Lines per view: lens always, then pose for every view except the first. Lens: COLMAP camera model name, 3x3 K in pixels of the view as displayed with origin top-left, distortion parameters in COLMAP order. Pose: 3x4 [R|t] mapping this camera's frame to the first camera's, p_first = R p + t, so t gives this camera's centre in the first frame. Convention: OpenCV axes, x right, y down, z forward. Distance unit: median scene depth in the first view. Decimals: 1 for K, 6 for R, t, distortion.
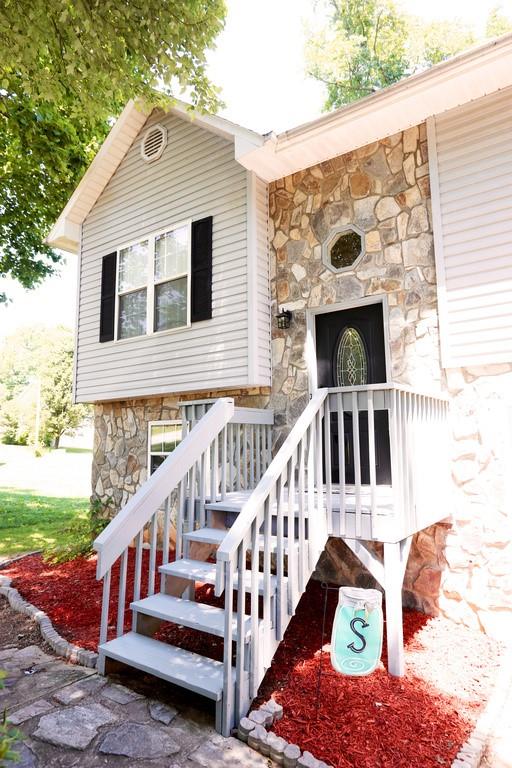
lens RADIAL K [[495.5, 0, 256.0], [0, 495.5, 384.0], [0, 0, 1]] dist [-0.006409, -0.000180]
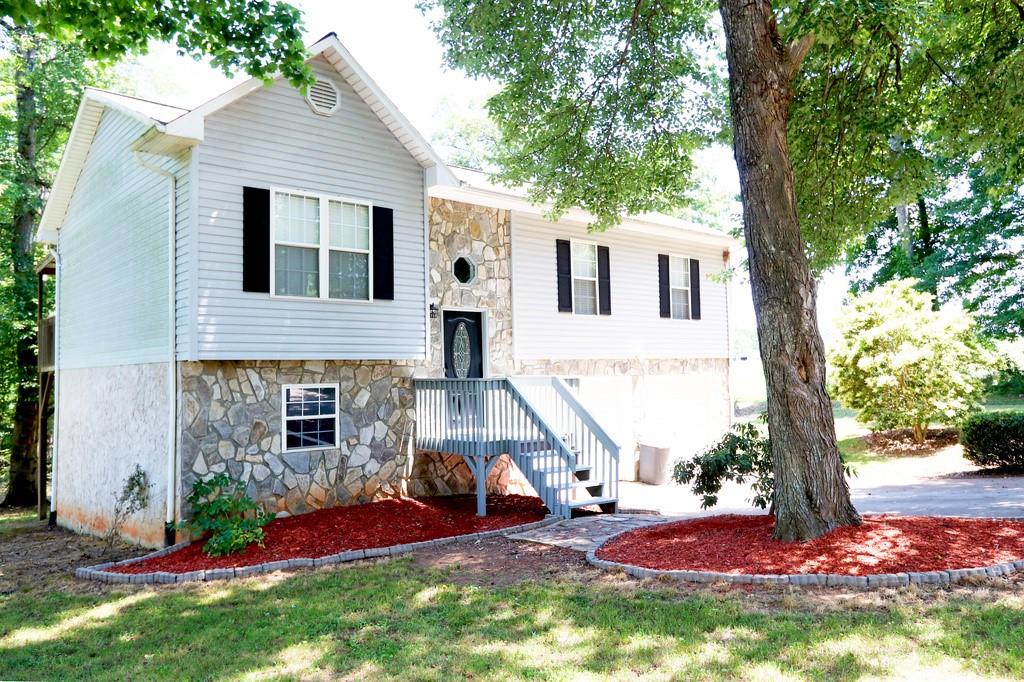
lens RADIAL K [[764.8, 0, 512.0], [0, 764.8, 341.0], [0, 0, 1]] dist [0.003810, 0.000519]
pose [[0.221037, 0.061101, 0.973349, -1.824101], [-0.102364, 0.993976, -0.039150, 0.007558], [-0.969878, -0.090983, 0.225960, 0.313200]]
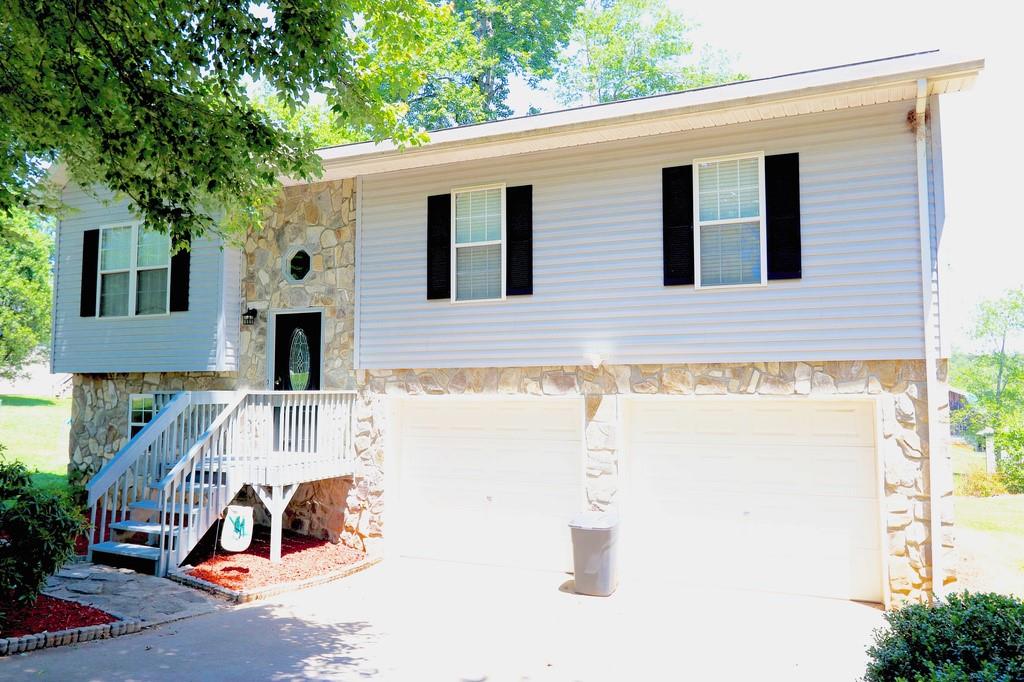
lens RADIAL K [[829.5, 0, 506.9], [0, 829.5, 334.7], [0, 0, 1]] dist [-0.003616, 0.007422]
pose [[0.980469, 0.029069, 0.194512, 0.270825], [-0.039982, 0.997825, 0.052415, -0.210987], [-0.192565, -0.059168, 0.979499, -1.061773]]
